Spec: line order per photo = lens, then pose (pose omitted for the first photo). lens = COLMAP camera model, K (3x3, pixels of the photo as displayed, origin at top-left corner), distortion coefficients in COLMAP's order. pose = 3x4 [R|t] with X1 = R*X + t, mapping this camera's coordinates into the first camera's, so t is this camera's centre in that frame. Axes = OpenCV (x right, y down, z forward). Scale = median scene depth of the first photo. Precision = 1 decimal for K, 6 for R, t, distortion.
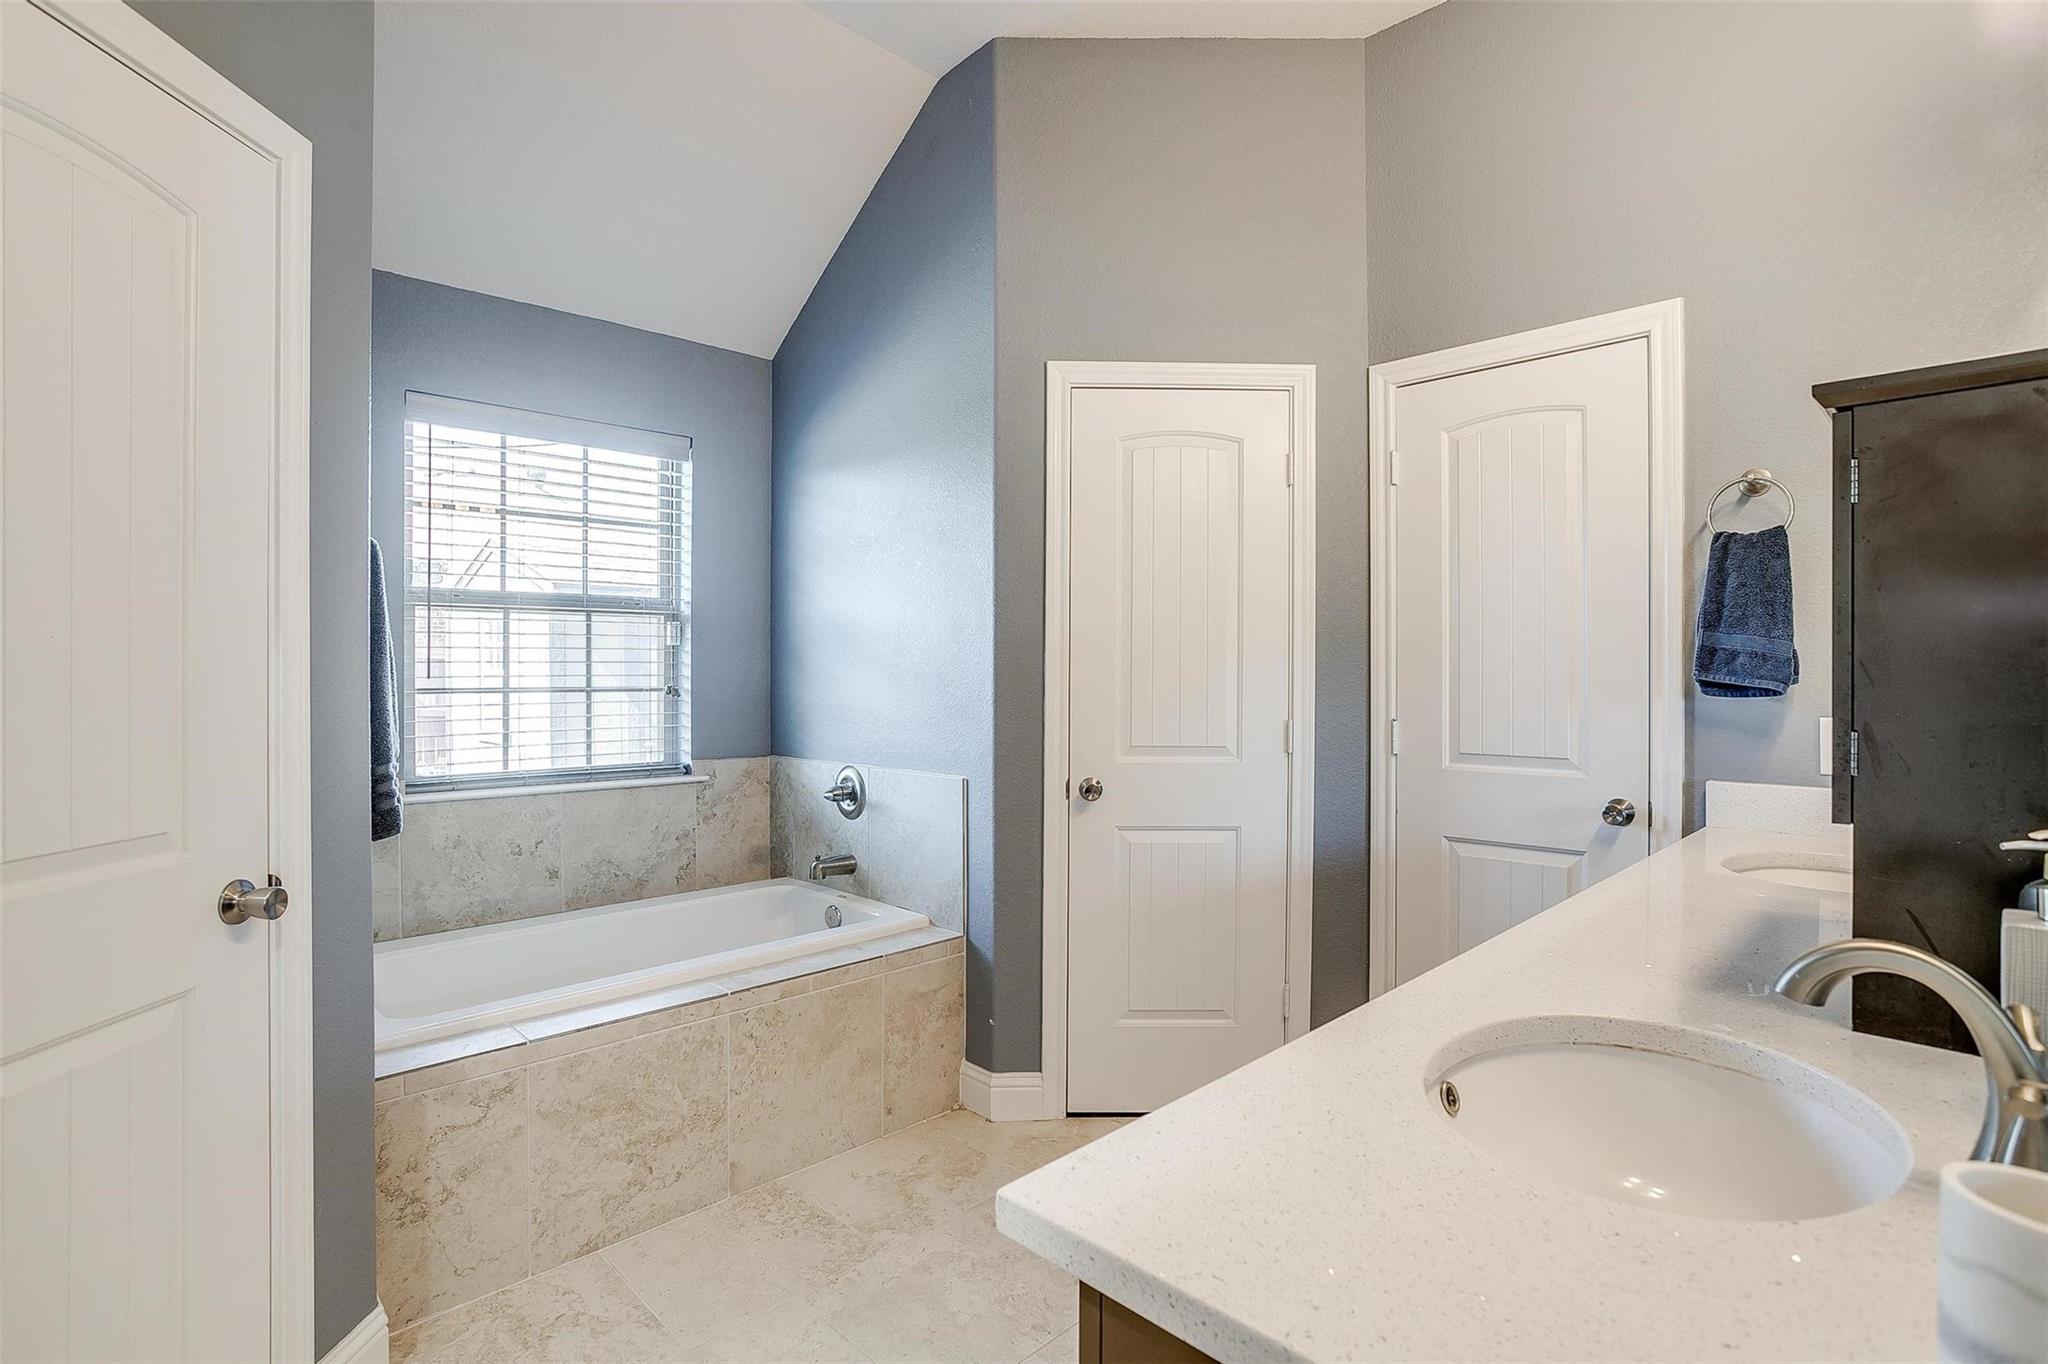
lens RADIAL K [[1009.7, 0, 1027.0], [0, 1009.7, 657.2], [0, 0, 1]] dist [-0.064890, 0.040756]
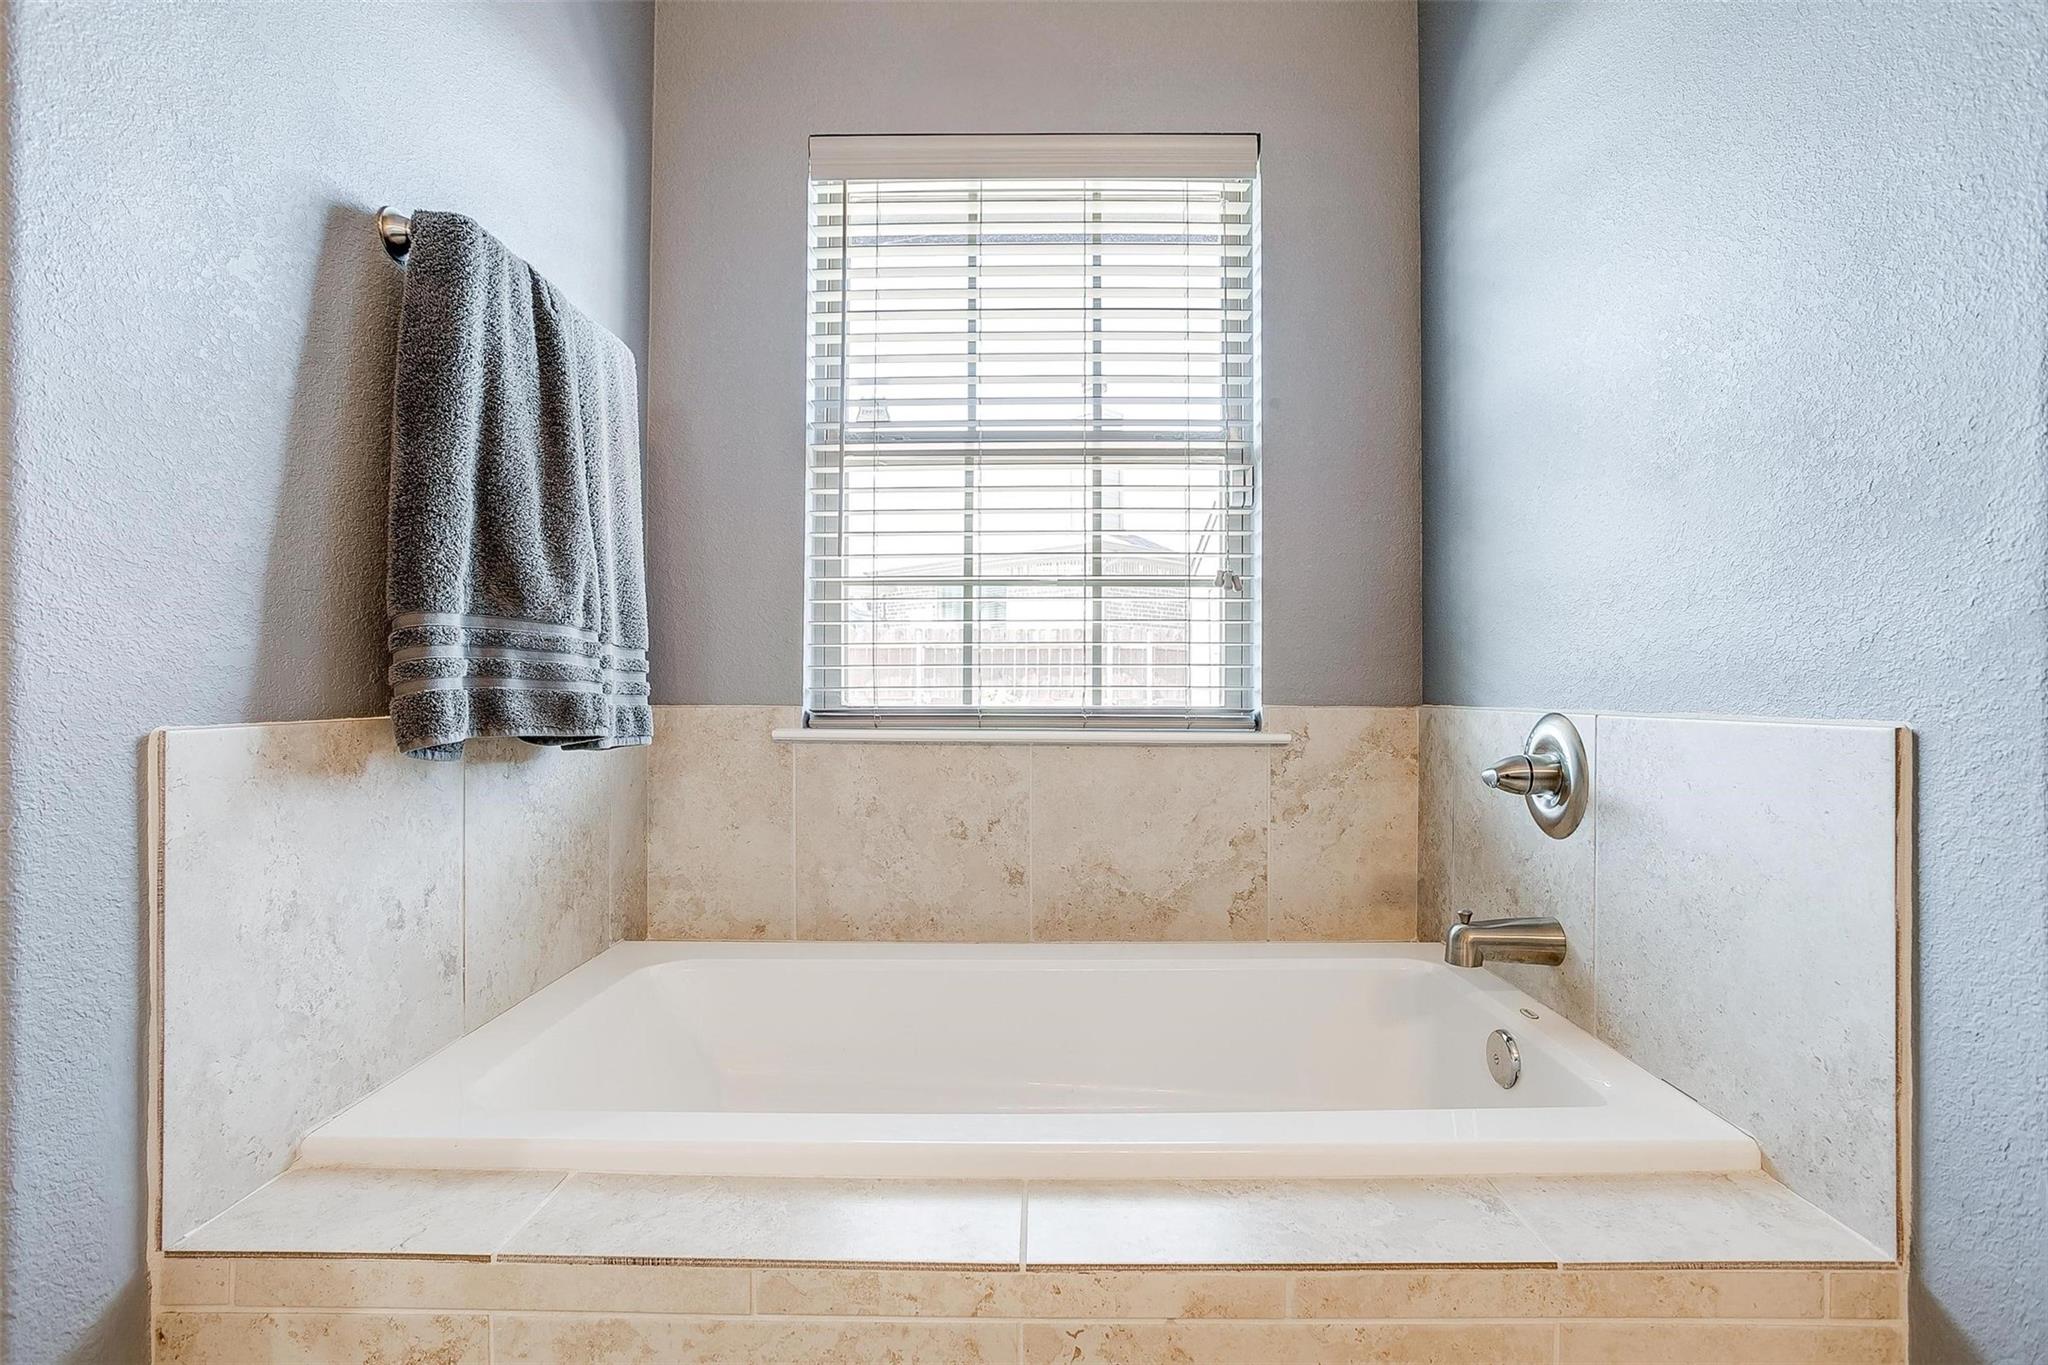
lens RADIAL K [[1011.8, 0, 1013.9], [0, 1011.8, 685.0], [0, 0, 1]] dist [-0.065286, 0.035363]
pose [[0.698686, 0.001504, -0.715427, -0.033159], [0.007468, 0.999928, 0.009395, 0.089013], [0.715390, -0.011907, 0.698624, 0.532294]]
